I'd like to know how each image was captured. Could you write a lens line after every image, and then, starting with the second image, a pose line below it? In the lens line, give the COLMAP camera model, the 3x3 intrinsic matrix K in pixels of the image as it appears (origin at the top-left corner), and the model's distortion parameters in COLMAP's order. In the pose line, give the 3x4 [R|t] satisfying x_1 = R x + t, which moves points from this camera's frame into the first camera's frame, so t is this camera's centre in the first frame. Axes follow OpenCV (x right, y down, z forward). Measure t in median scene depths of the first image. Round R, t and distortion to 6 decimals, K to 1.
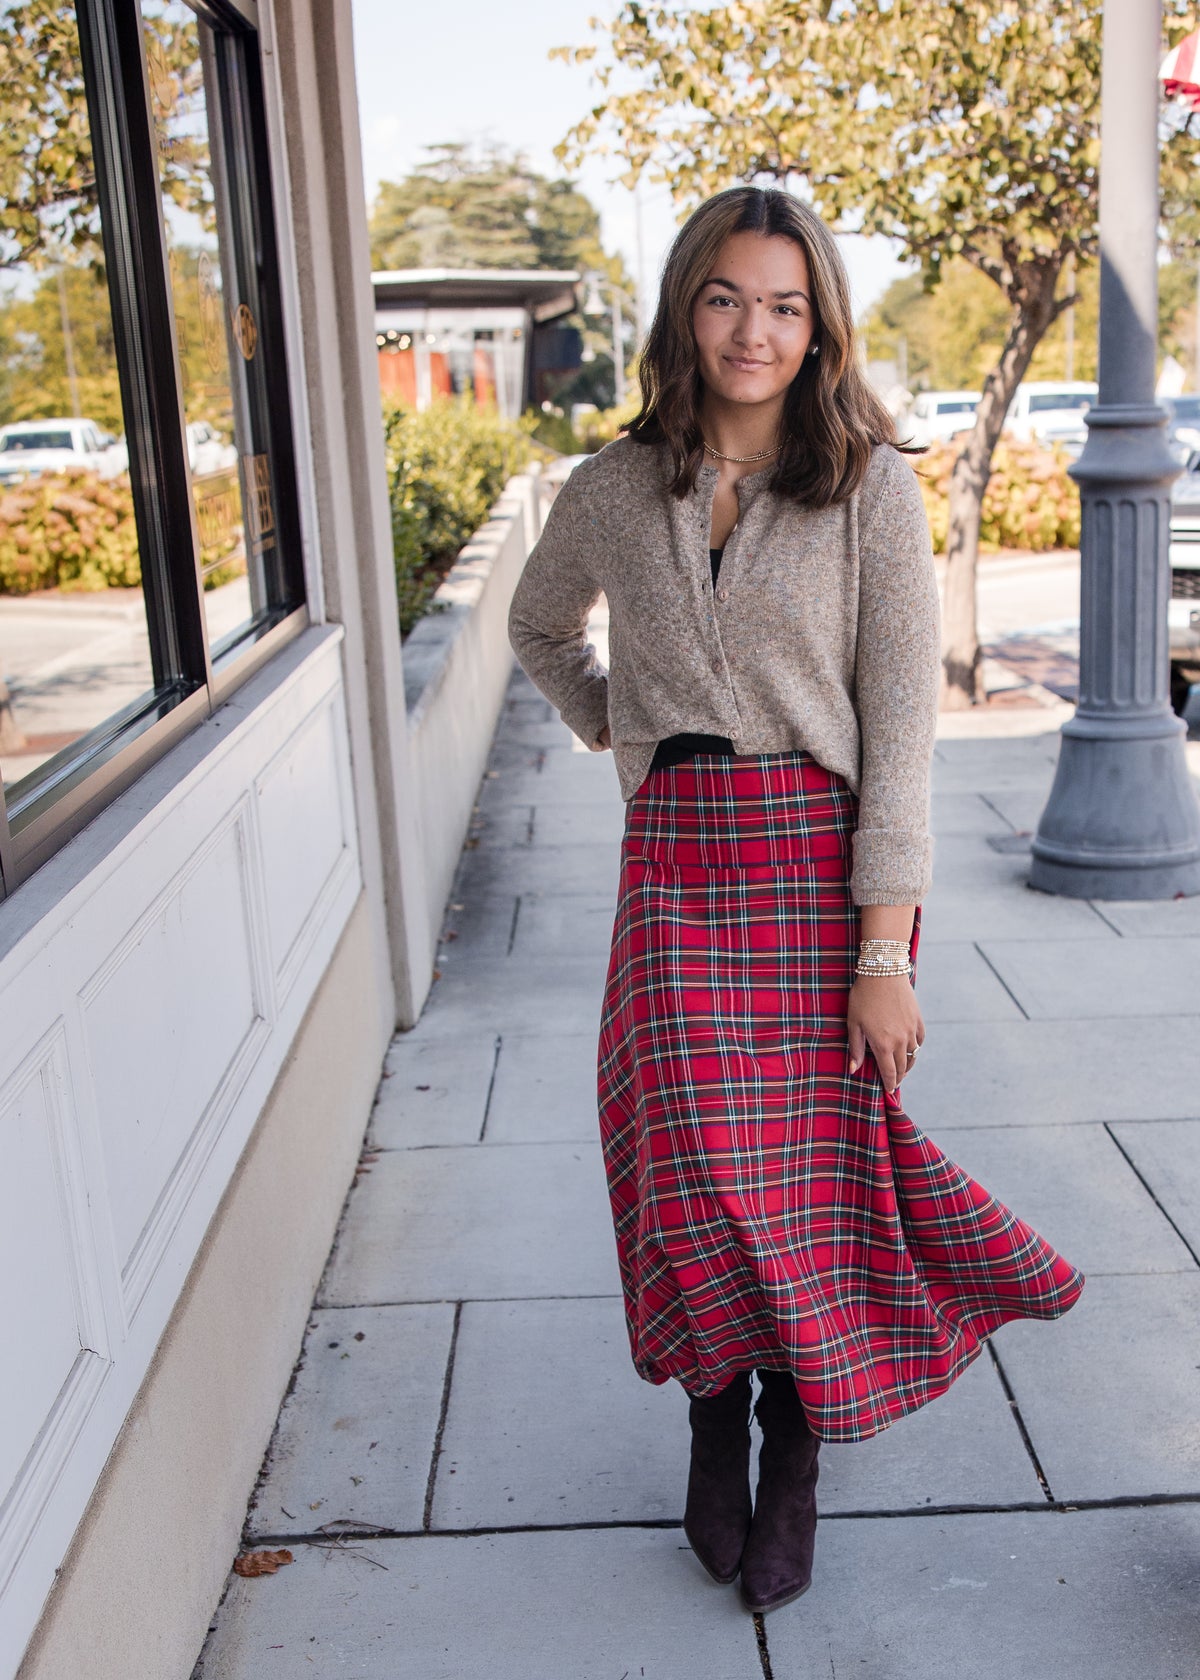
lens RADIAL K [[2376.5, 0, 800.4], [0, 2376.5, 1213.1], [0, 0, 1]] dist [-0.106714, 0.117920]
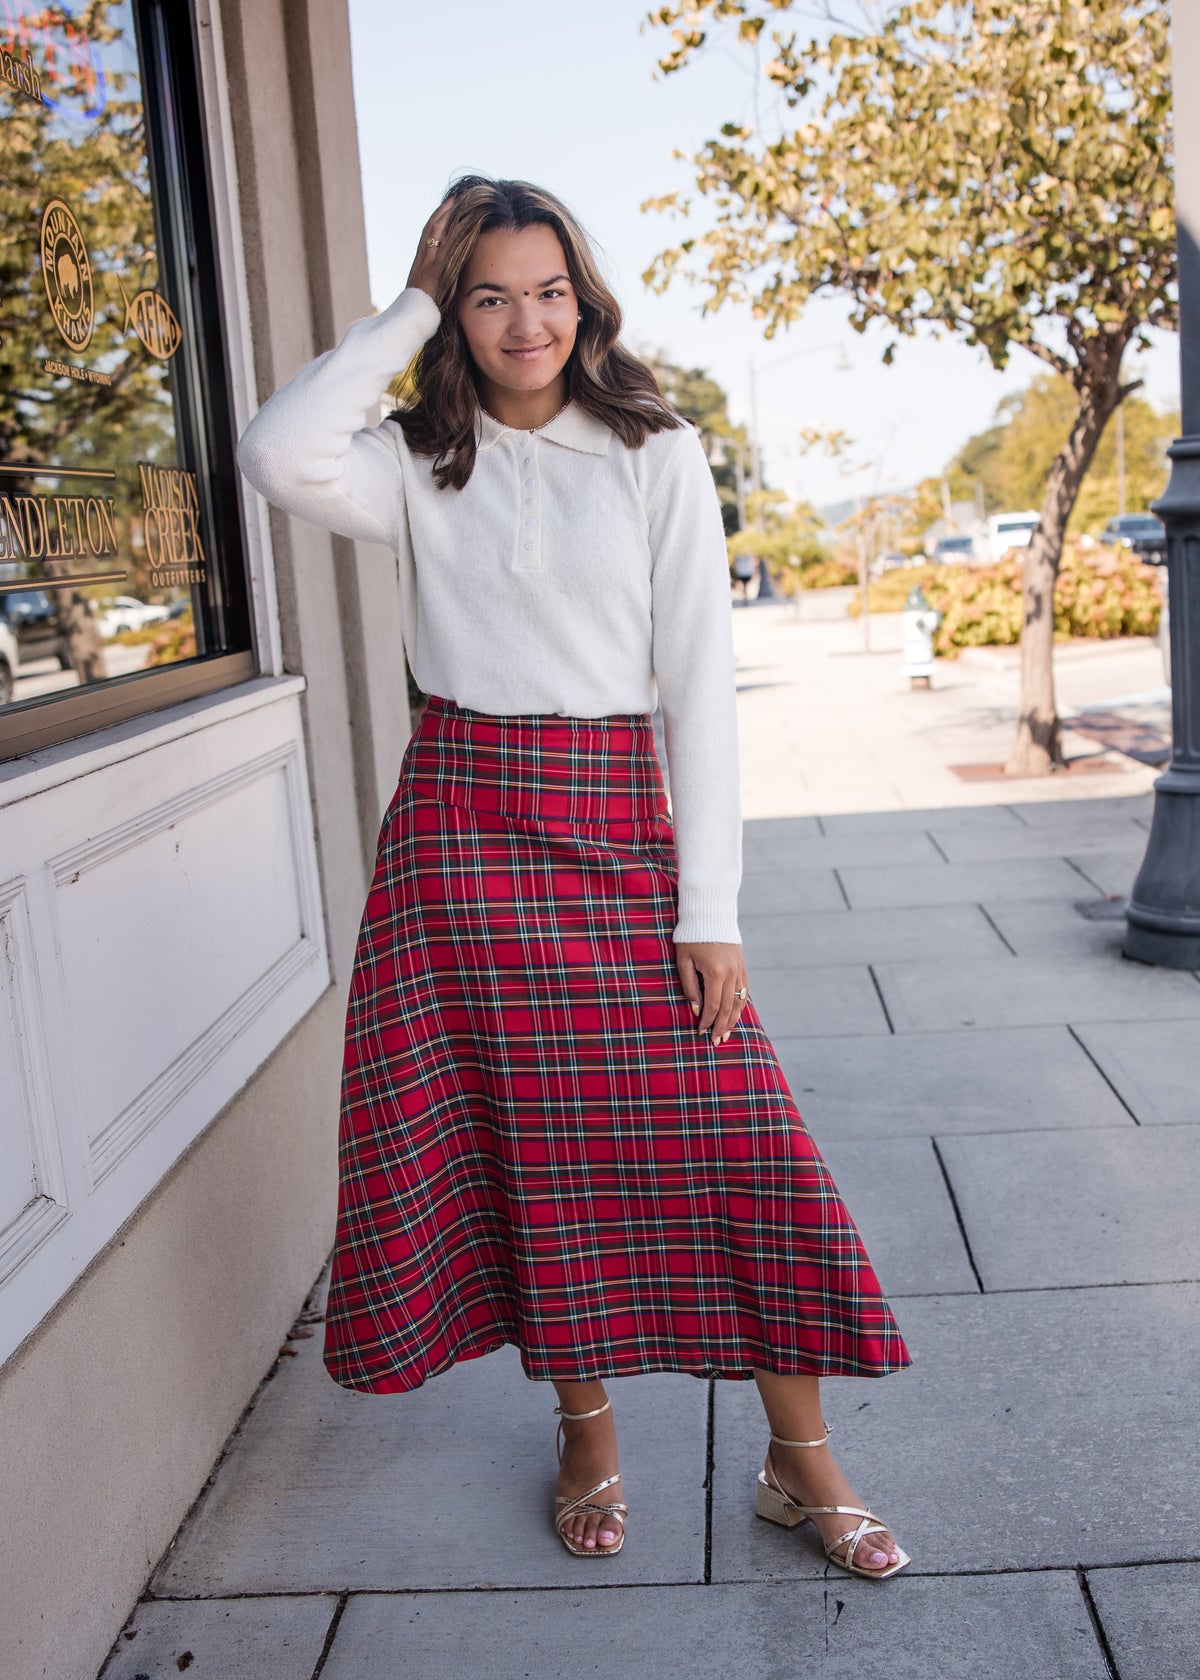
lens RADIAL K [[1984.2, 0, 668.2], [0, 1984.2, 899.0], [0, 0, 1]] dist [-0.100379, 0.090443]
pose [[0.992587, -0.021844, -0.119556, 0.013840], [0.002865, 0.987648, -0.156664, -0.042651], [0.121501, 0.155160, 0.980389, 0.238946]]
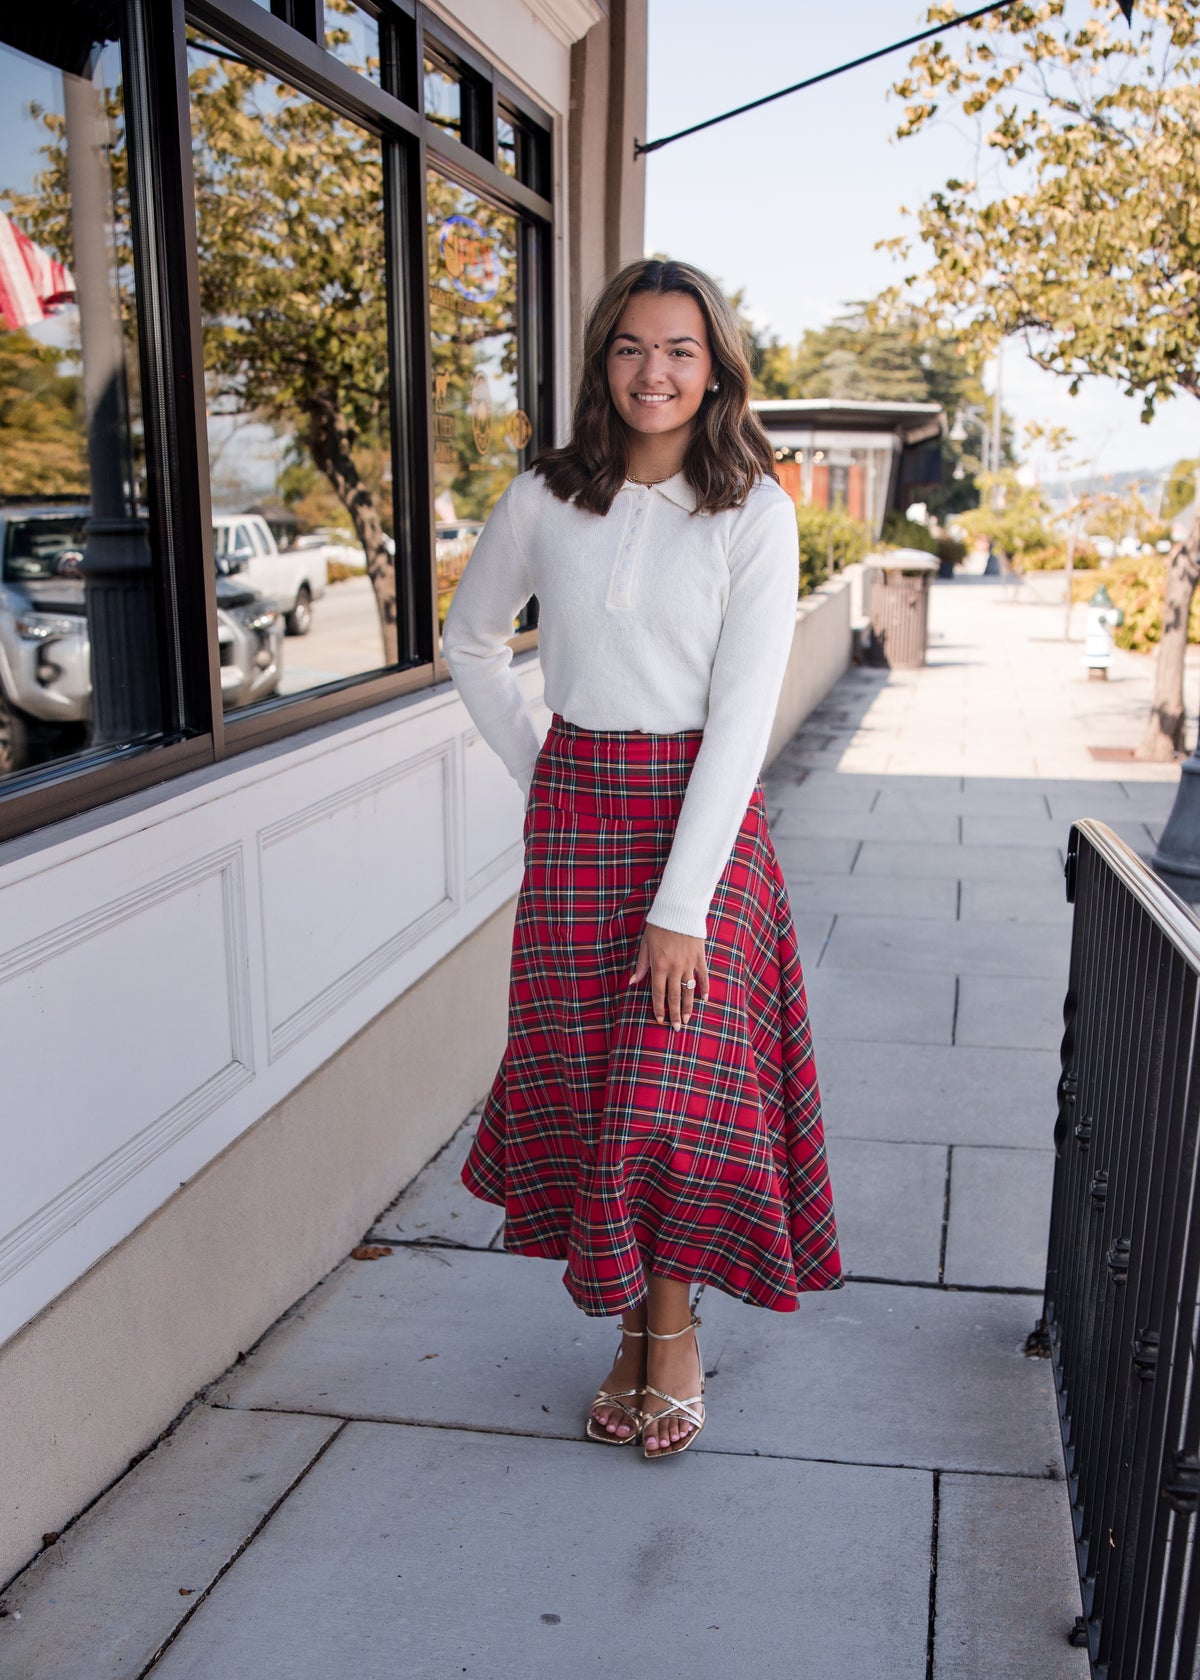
lens RADIAL K [[2033.9, 0, 611.8], [0, 2033.9, 1010.3], [0, 0, 1]] dist [-0.094774, 0.081891]
pose [[0.966169, 0.085915, -0.243180, 0.090913], [-0.107569, 0.991196, -0.077193, 0.036425], [0.234407, 0.100740, 0.966905, -0.080010]]
